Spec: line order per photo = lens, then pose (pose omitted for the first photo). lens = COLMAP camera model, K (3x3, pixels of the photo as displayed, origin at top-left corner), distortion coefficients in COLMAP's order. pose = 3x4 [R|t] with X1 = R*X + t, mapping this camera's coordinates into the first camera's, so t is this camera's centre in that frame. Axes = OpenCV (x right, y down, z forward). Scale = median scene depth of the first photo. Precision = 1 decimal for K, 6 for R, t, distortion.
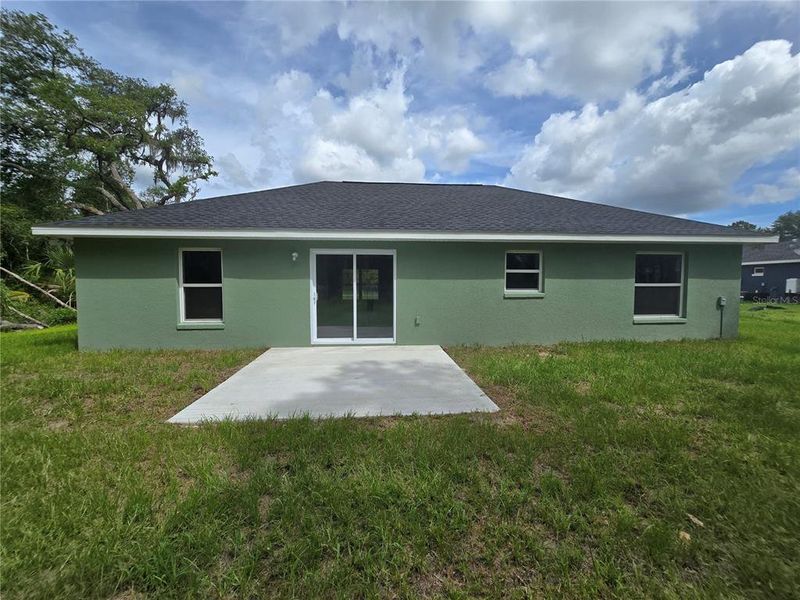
lens RADIAL K [[328.4, 0, 401.3], [0, 328.4, 298.0], [0, 0, 1]] dist [-0.003651, -0.000695]
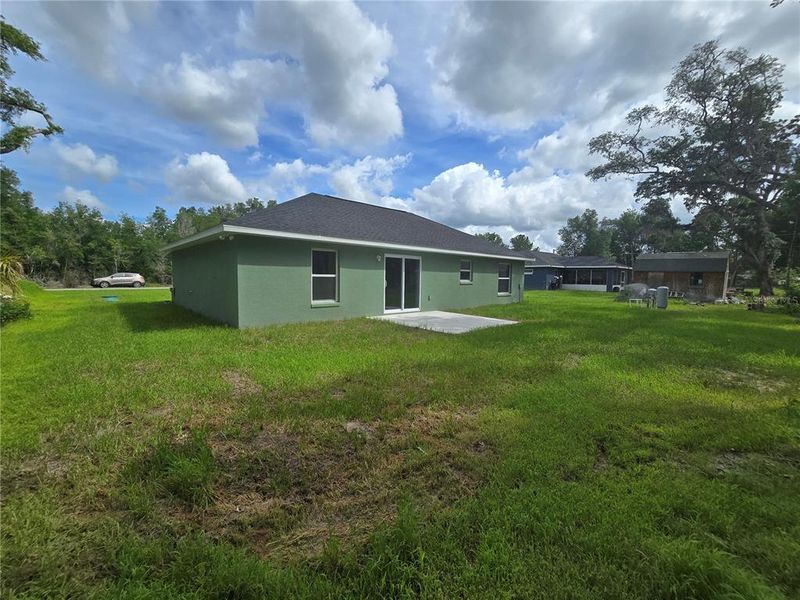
lens RADIAL K [[328.4, 0, 401.3], [0, 328.4, 298.0], [0, 0, 1]] dist [-0.003651, -0.000695]
pose [[0.786294, -0.027286, 0.617250, -1.121657], [0.015519, 0.999581, 0.024418, 0.026029], [-0.617657, -0.009621, 0.786388, -0.284688]]
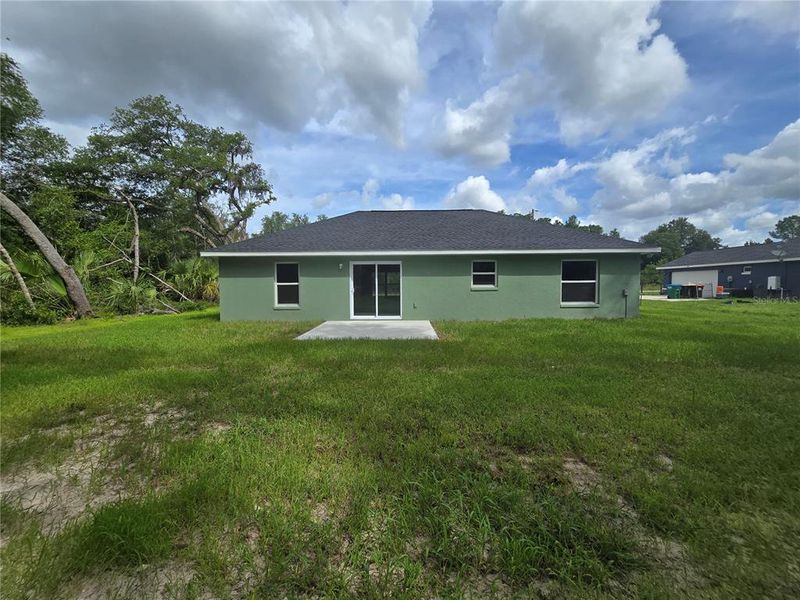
lens RADIAL K [[329.8, 0, 401.9], [0, 329.8, 291.2], [0, 0, 1]] dist [0.000851, 0.000079]
pose [[0.994924, -0.005143, -0.100494, 0.141095], [0.002451, 0.999635, -0.026898, 0.043557], [0.100595, 0.026515, 0.994574, -0.587598]]
